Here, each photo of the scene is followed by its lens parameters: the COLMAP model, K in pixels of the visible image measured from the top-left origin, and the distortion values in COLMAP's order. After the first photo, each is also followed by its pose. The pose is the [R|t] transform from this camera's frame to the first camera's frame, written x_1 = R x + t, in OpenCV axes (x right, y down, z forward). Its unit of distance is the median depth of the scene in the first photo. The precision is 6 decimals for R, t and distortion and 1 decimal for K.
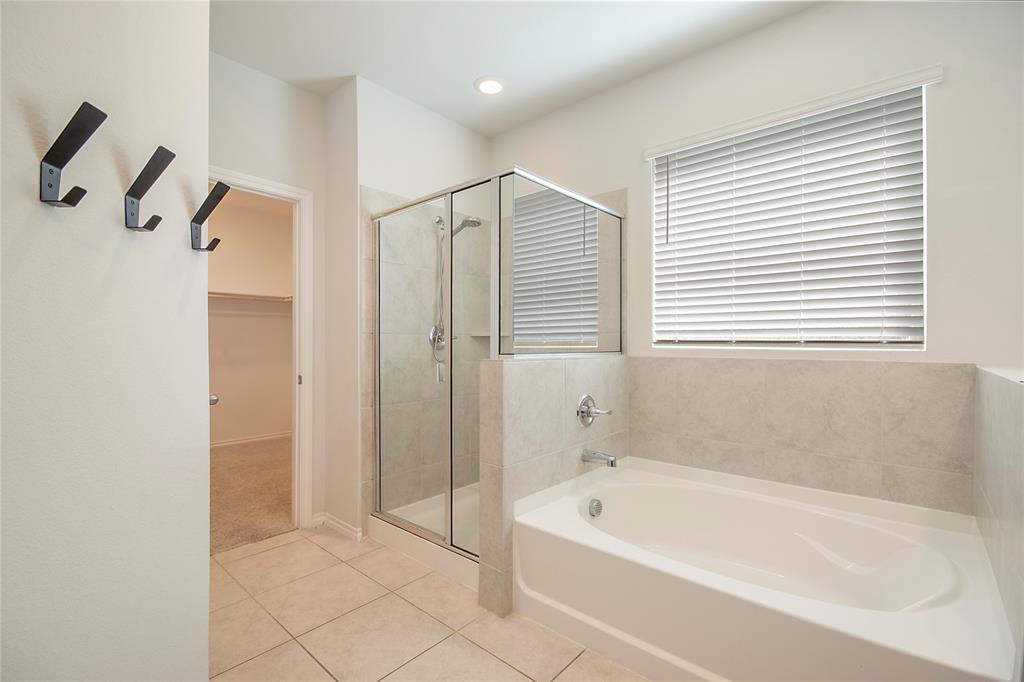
lens RADIAL K [[452.5, 0, 508.4], [0, 452.5, 343.4], [0, 0, 1]] dist [0.002129, -0.005140]
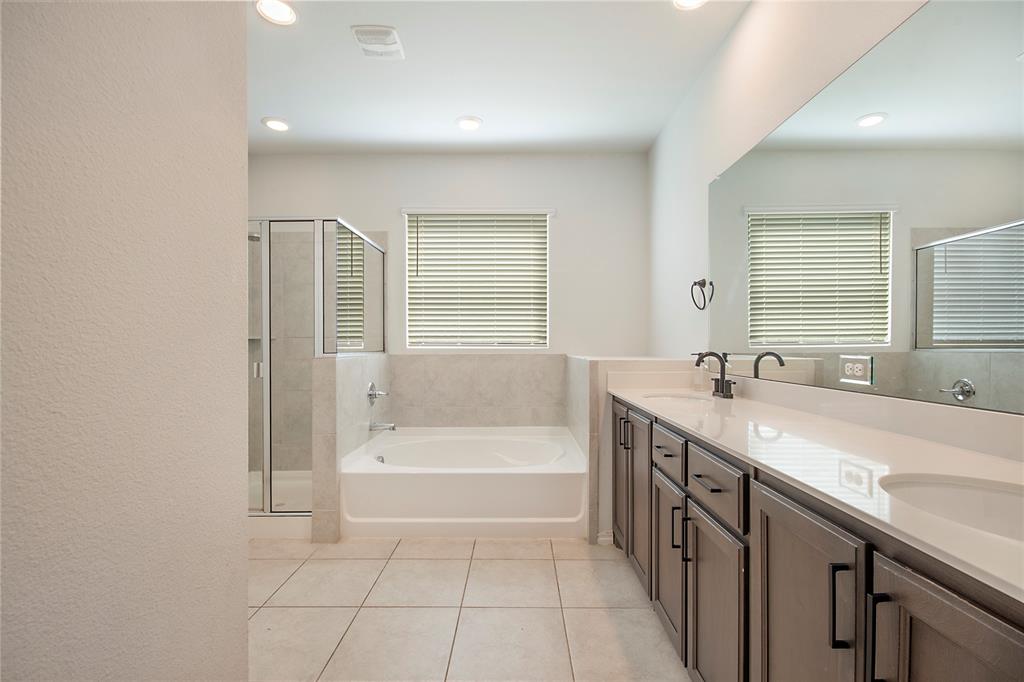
lens RADIAL K [[452.5, 0, 503.2], [0, 452.5, 347.5], [0, 0, 1]] dist [0.002129, -0.005140]
pose [[0.760008, -0.005913, 0.649887, -0.452312], [0.004433, 0.999983, 0.003914, 0.004601], [-0.649899, -0.000094, 0.760021, -0.333625]]
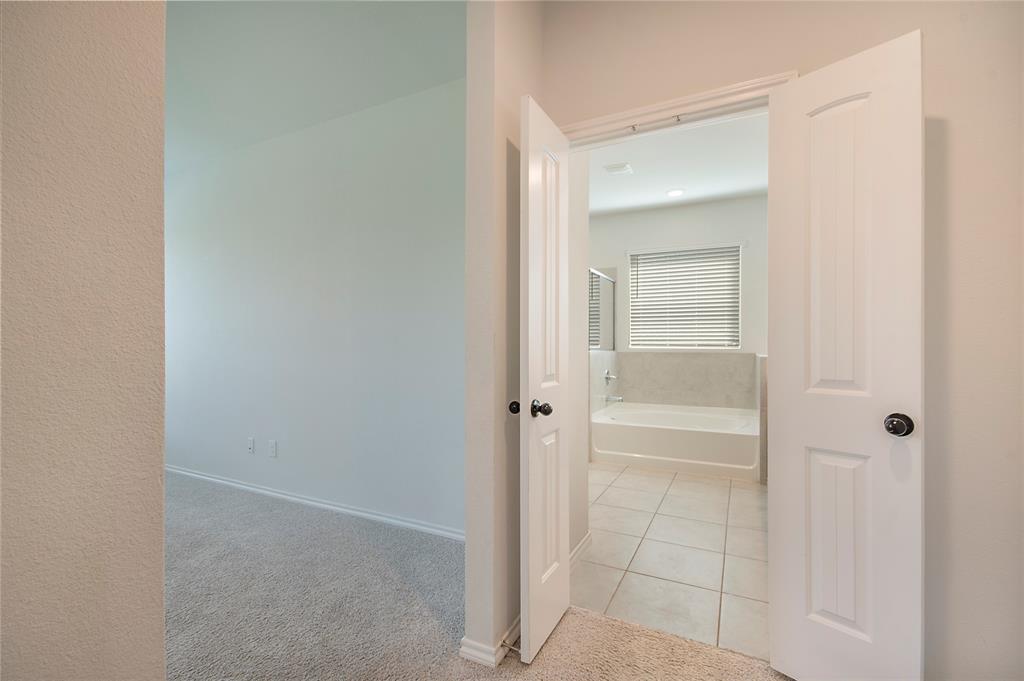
lens RADIAL K [[452.5, 0, 515.3], [0, 452.5, 341.9], [0, 0, 1]] dist [0.002129, -0.005140]
pose [[0.962589, 0.003268, 0.270946, -0.880744], [-0.001015, 0.999964, -0.008456, 0.001932], [-0.270963, 0.007864, 0.962558, -0.993076]]
